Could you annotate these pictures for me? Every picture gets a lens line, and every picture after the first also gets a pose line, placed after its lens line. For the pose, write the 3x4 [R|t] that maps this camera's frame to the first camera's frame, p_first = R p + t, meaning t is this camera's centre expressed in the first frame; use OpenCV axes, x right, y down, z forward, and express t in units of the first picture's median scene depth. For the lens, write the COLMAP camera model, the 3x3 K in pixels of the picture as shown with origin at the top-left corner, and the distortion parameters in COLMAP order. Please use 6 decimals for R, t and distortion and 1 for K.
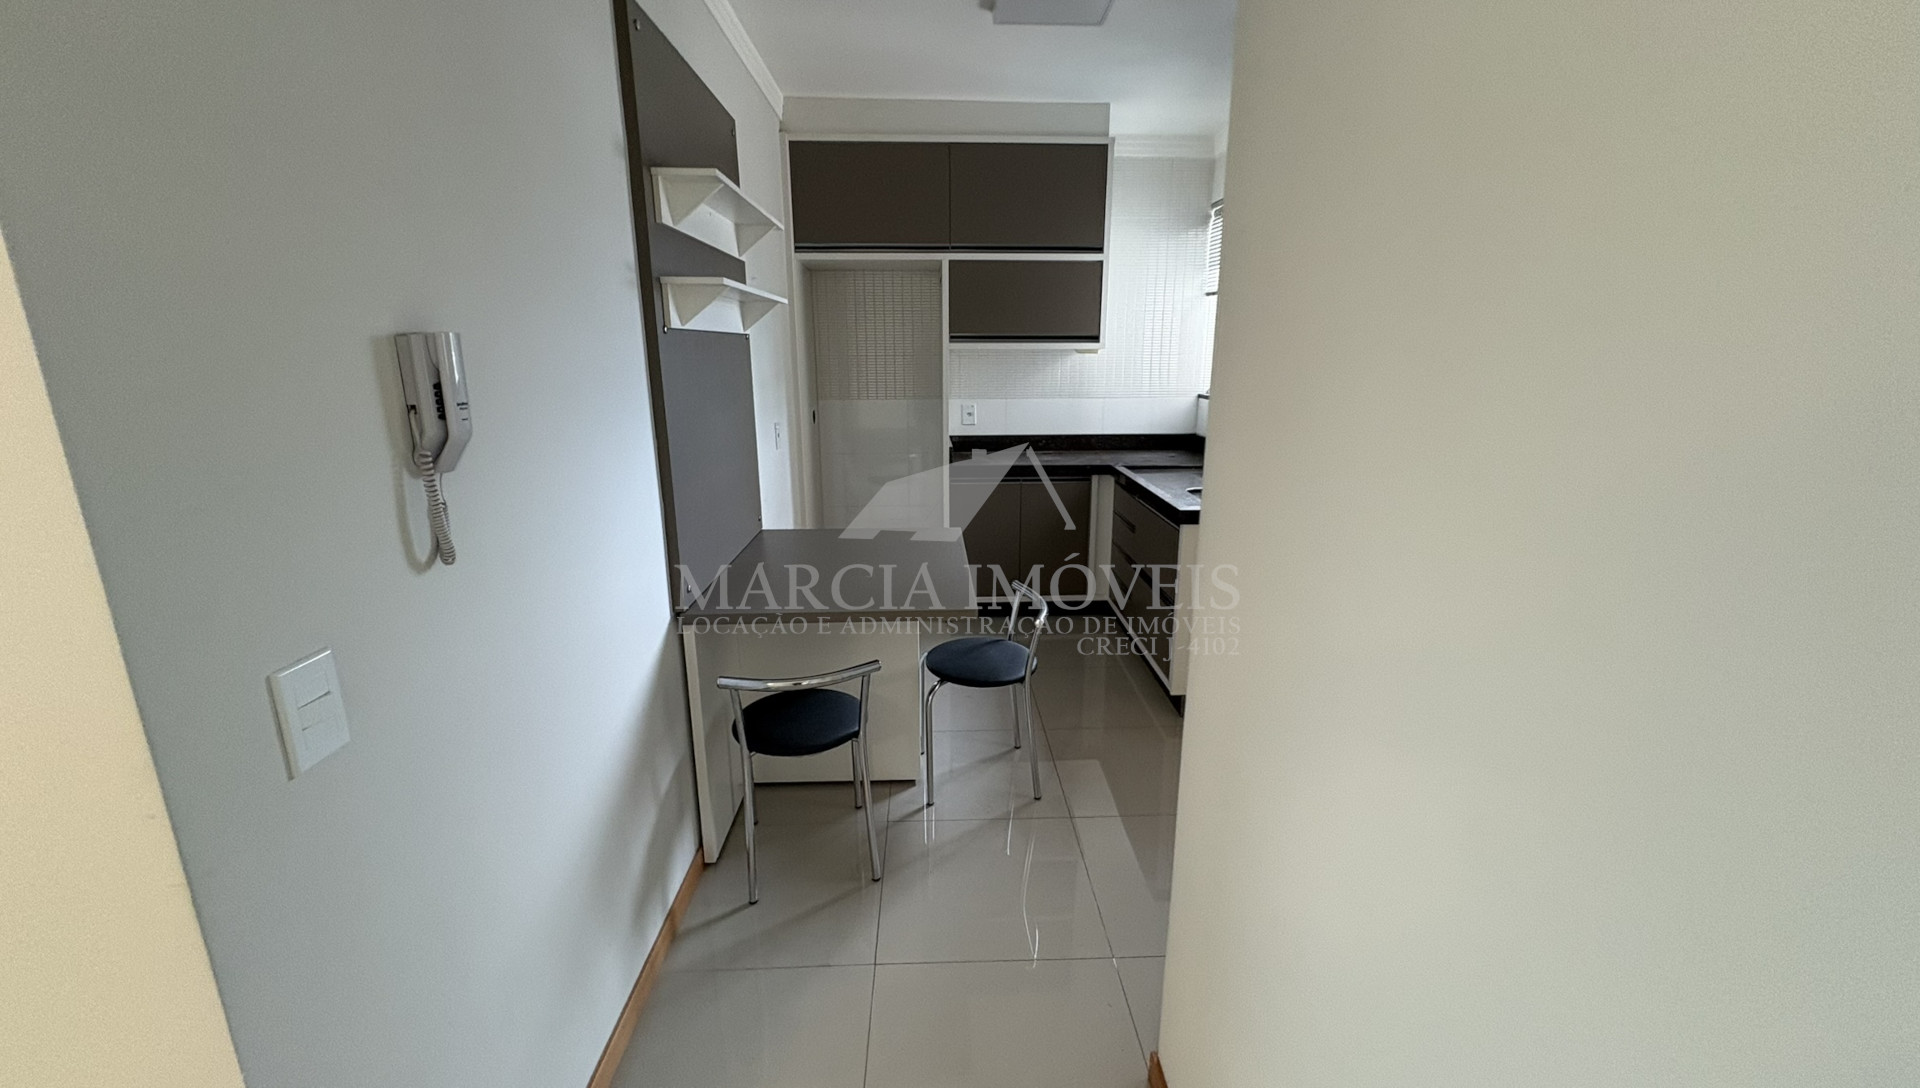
lens RADIAL K [[765.9, 0, 959.2], [0, 765.9, 541.7], [0, 0, 1]] dist [-0.000189, 0.000648]
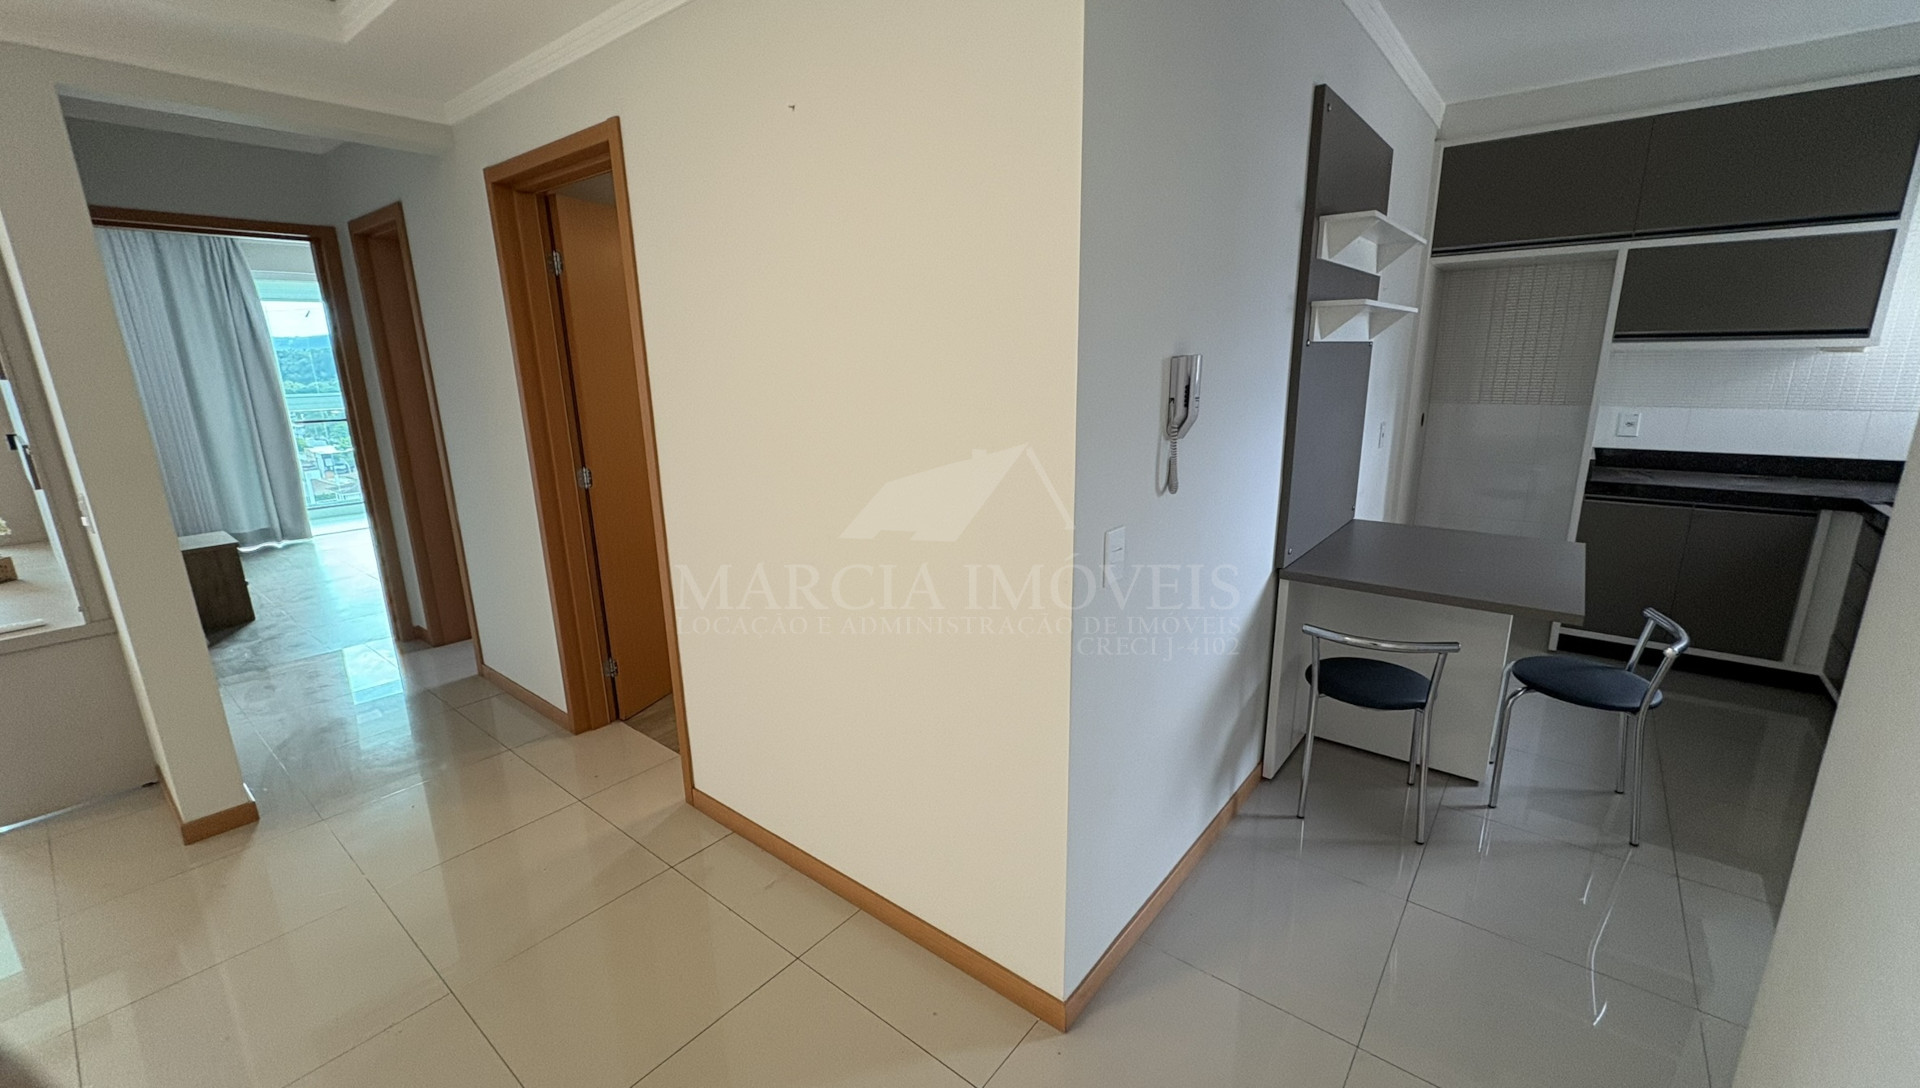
lens RADIAL K [[765.9, 0, 959.5], [0, 765.9, 543.1], [0, 0, 1]] dist [-0.000189, 0.000648]
pose [[0.754390, 0.145617, -0.640072, 0.029326], [-0.144038, 0.988042, 0.055017, 0.047225], [0.640429, 0.050691, 0.766343, -0.241606]]
